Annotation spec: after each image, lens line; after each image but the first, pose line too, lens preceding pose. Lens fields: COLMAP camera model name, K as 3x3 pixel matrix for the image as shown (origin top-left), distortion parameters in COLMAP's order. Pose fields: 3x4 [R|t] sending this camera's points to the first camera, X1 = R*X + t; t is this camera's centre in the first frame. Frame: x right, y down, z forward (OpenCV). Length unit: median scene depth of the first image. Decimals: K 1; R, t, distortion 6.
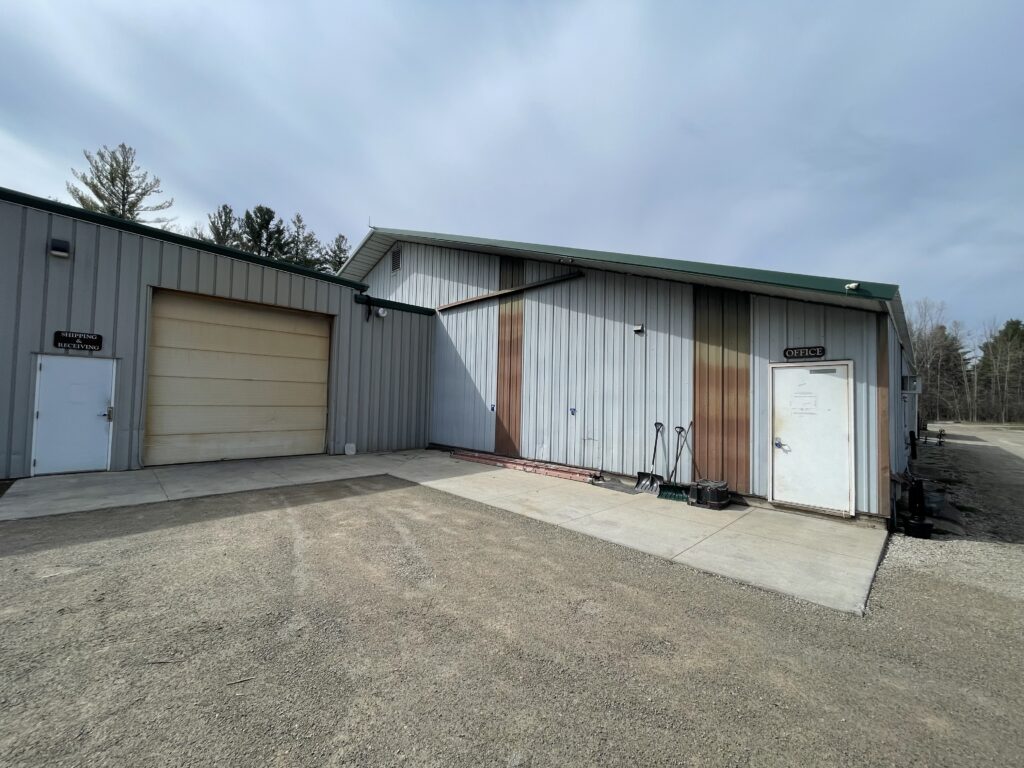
lens RADIAL K [[414.1, 0, 509.1], [0, 414.1, 383.6], [0, 0, 1]] dist [0.000188, -0.000118]
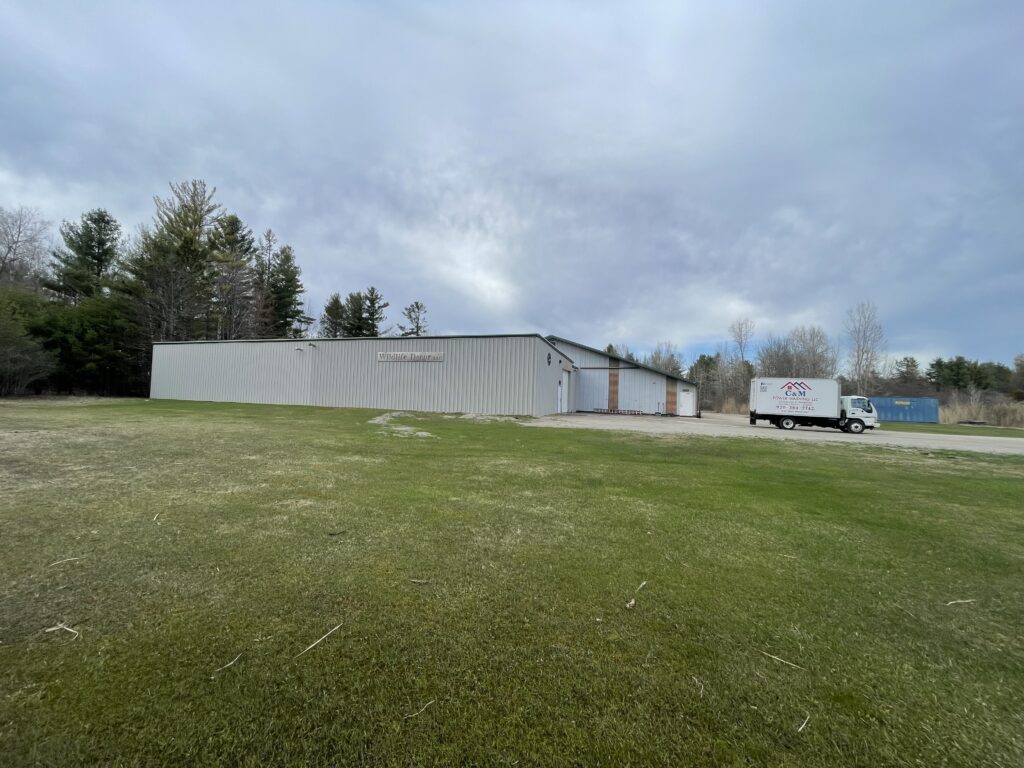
lens RADIAL K [[414.1, 0, 509.1], [0, 414.1, 383.6], [0, 0, 1]] dist [0.000188, -0.000118]
pose [[0.898076, 0.024201, 0.439174, -3.124192], [-0.030450, 0.999510, 0.007189, -0.100140], [-0.438785, -0.019829, 0.898373, -2.422846]]
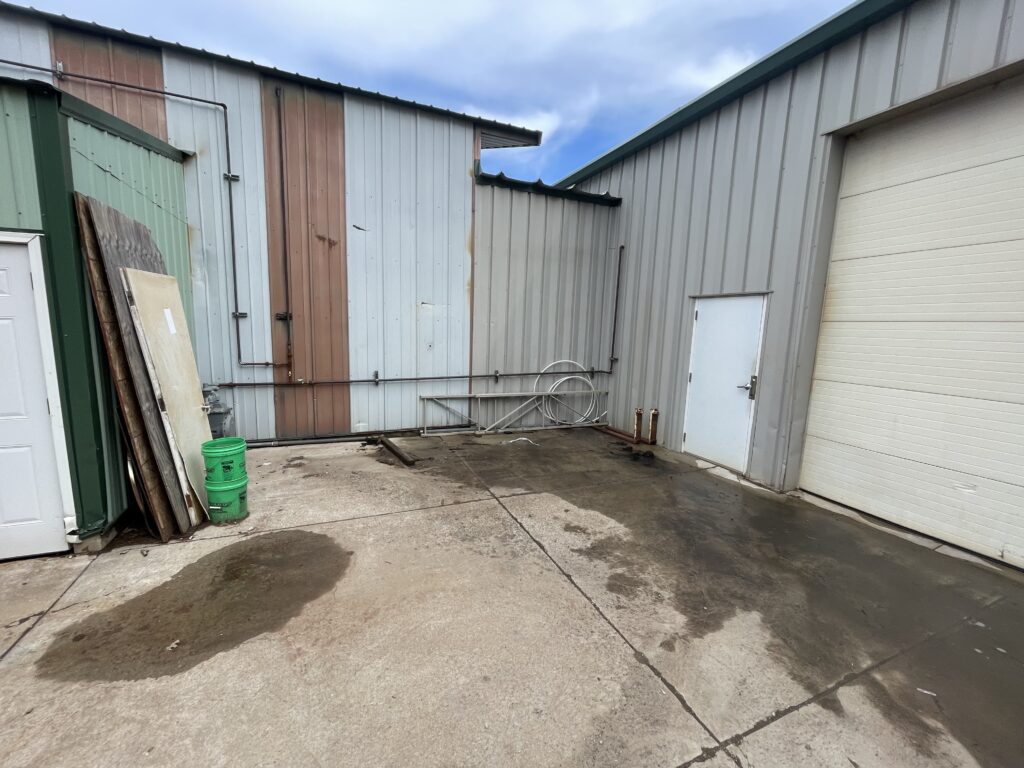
lens RADIAL K [[414.1, 0, 509.1], [0, 414.1, 383.6], [0, 0, 1]] dist [0.000188, -0.000118]
pose [[-0.367903, 0.096507, -0.924843, -0.247628], [-0.009091, 0.994179, 0.107358, 0.004935], [0.929820, 0.047905, -0.364884, 0.830701]]
